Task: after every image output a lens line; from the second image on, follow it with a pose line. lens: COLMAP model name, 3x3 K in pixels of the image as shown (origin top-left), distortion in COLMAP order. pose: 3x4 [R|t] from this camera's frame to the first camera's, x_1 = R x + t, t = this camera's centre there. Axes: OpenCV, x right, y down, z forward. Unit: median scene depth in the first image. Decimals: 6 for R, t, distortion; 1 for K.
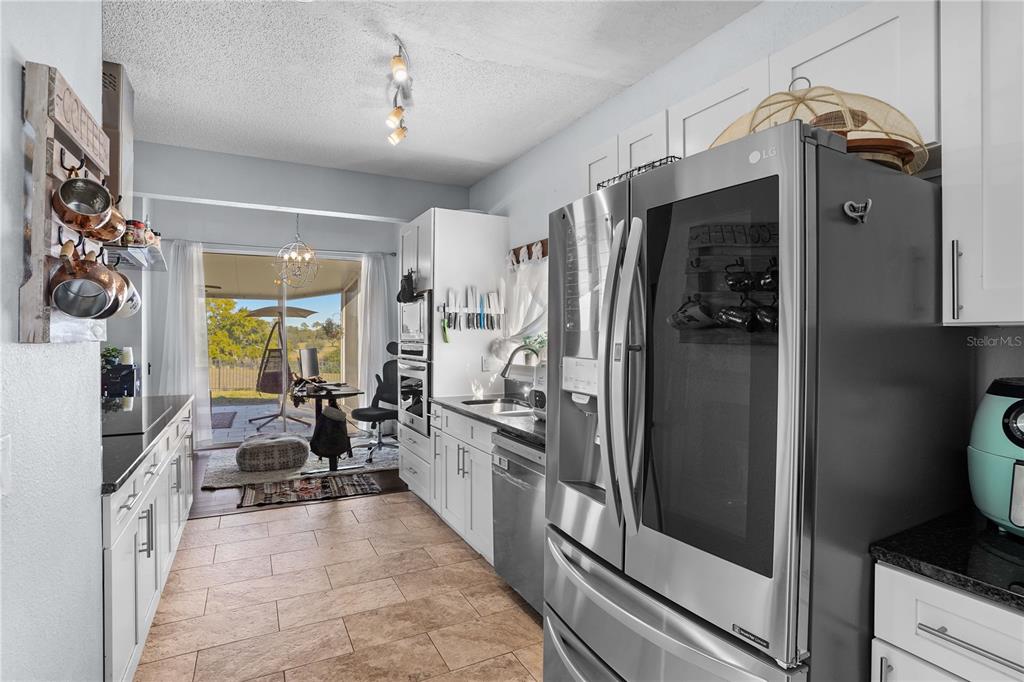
lens RADIAL K [[489.1, 0, 512.0], [0, 489.1, 341.0], [0, 0, 1]] dist [-0.046288, 0.000269]
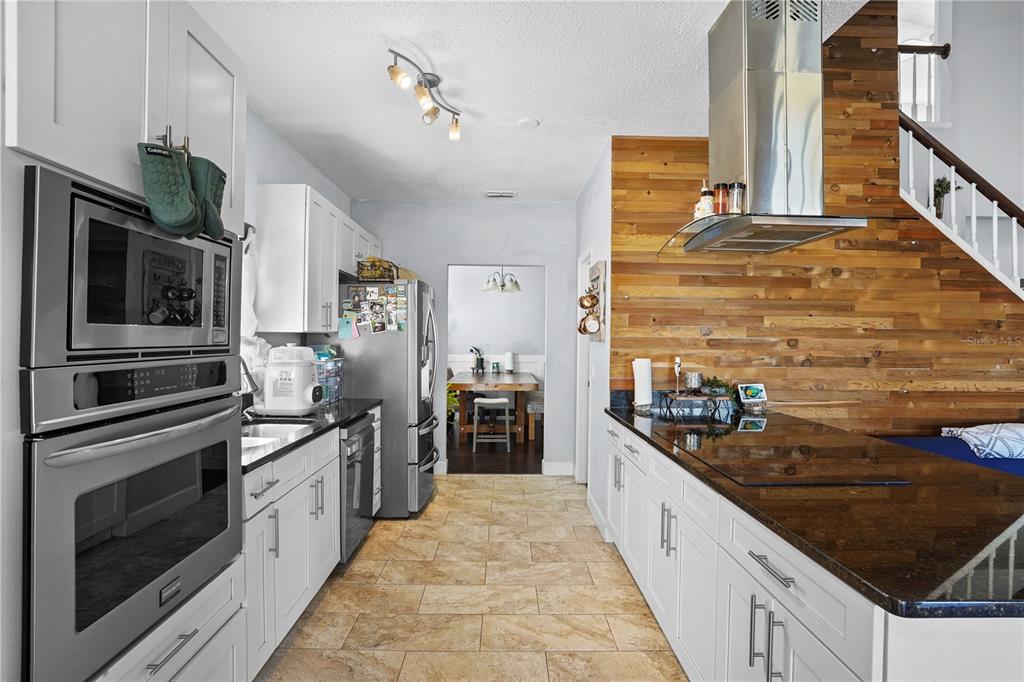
lens RADIAL K [[512.9, 0, 512.0], [0, 512.9, 341.0], [0, 0, 1]] dist [-0.076997, 0.031239]
pose [[-0.887012, -0.014374, 0.461523, -0.881805], [-0.010290, 0.999882, 0.011364, -0.015470], [-0.461632, 0.005331, -0.887056, 1.870787]]
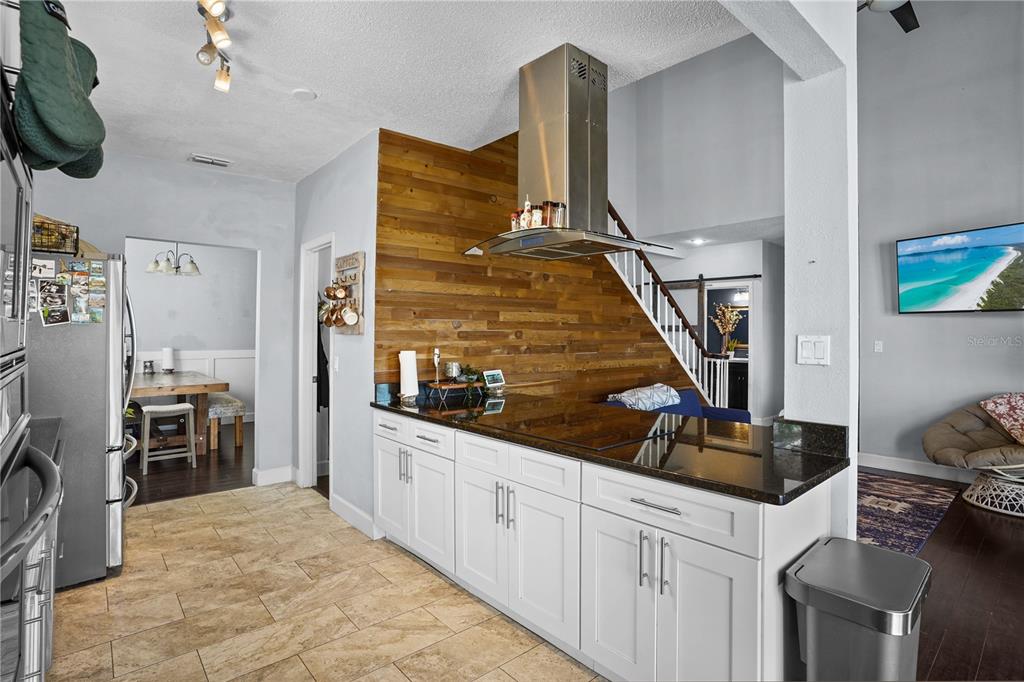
lens RADIAL K [[509.3, 0, 514.2], [0, 509.3, 321.6], [0, 0, 1]] dist [-0.082393, 0.035784]
pose [[-0.974625, -0.012025, -0.223520, -0.548585], [-0.008516, 0.999825, -0.016657, -0.016135], [0.223681, -0.014330, -0.974557, 1.918388]]
